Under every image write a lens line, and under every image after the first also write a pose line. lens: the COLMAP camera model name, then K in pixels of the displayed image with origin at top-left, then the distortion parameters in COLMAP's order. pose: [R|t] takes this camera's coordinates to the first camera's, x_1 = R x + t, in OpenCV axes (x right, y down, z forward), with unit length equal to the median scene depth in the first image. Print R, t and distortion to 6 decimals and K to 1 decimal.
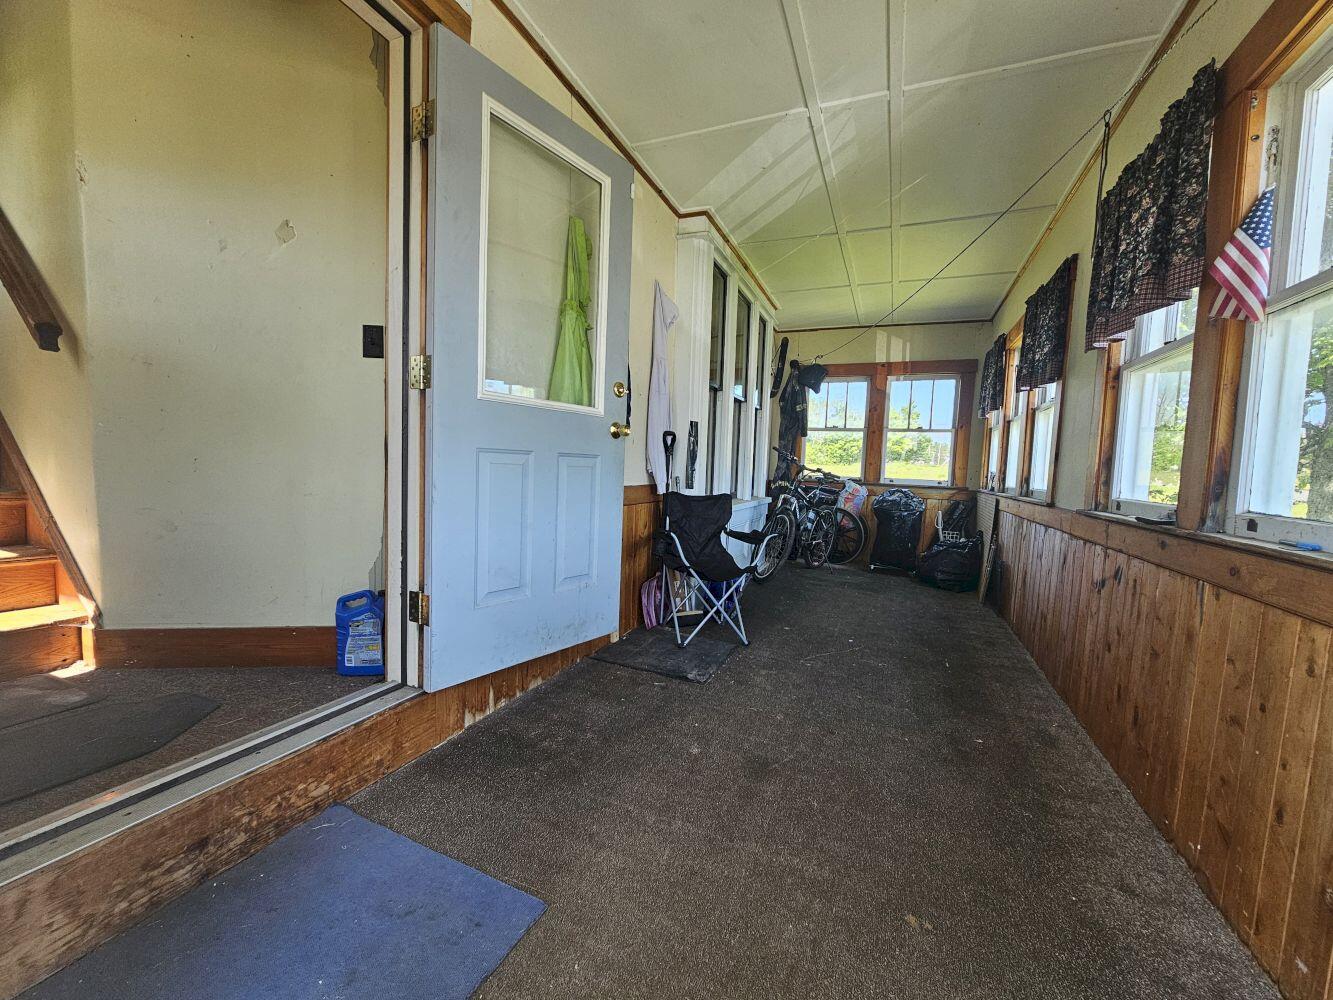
lens RADIAL K [[545.6, 0, 673.7], [0, 545.6, 503.0], [0, 0, 1]] dist [-0.004511, 0.001543]
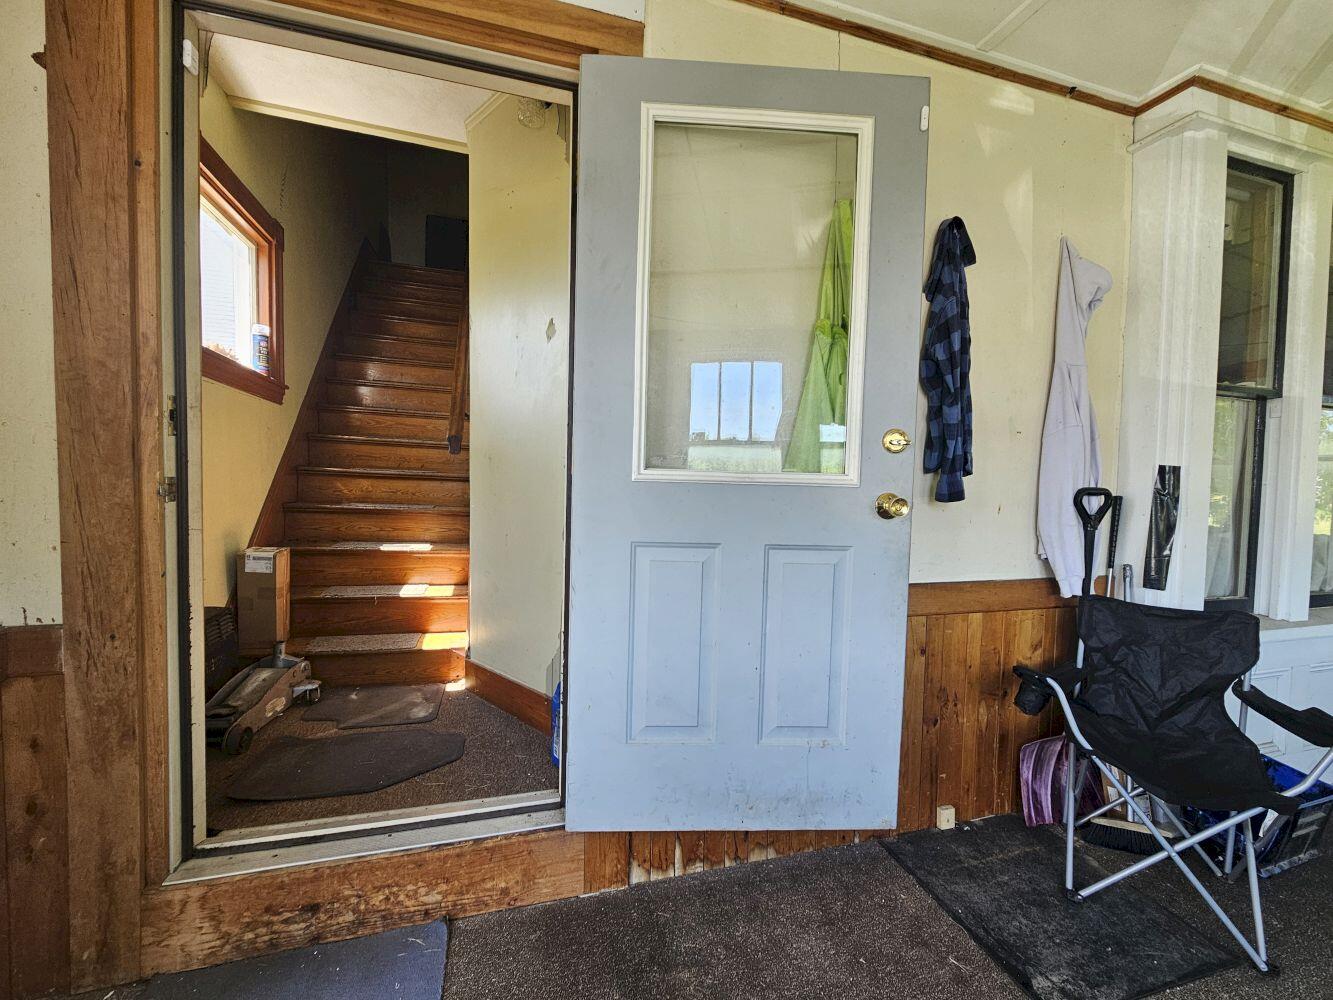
lens RADIAL K [[545.6, 0, 662.5], [0, 545.6, 504.9], [0, 0, 1]] dist [-0.004511, 0.001543]
pose [[0.621756, 0.007988, -0.783170, 0.282492], [-0.053601, 0.998038, -0.032374, -0.127837], [0.781375, 0.062107, 0.620964, 0.521791]]
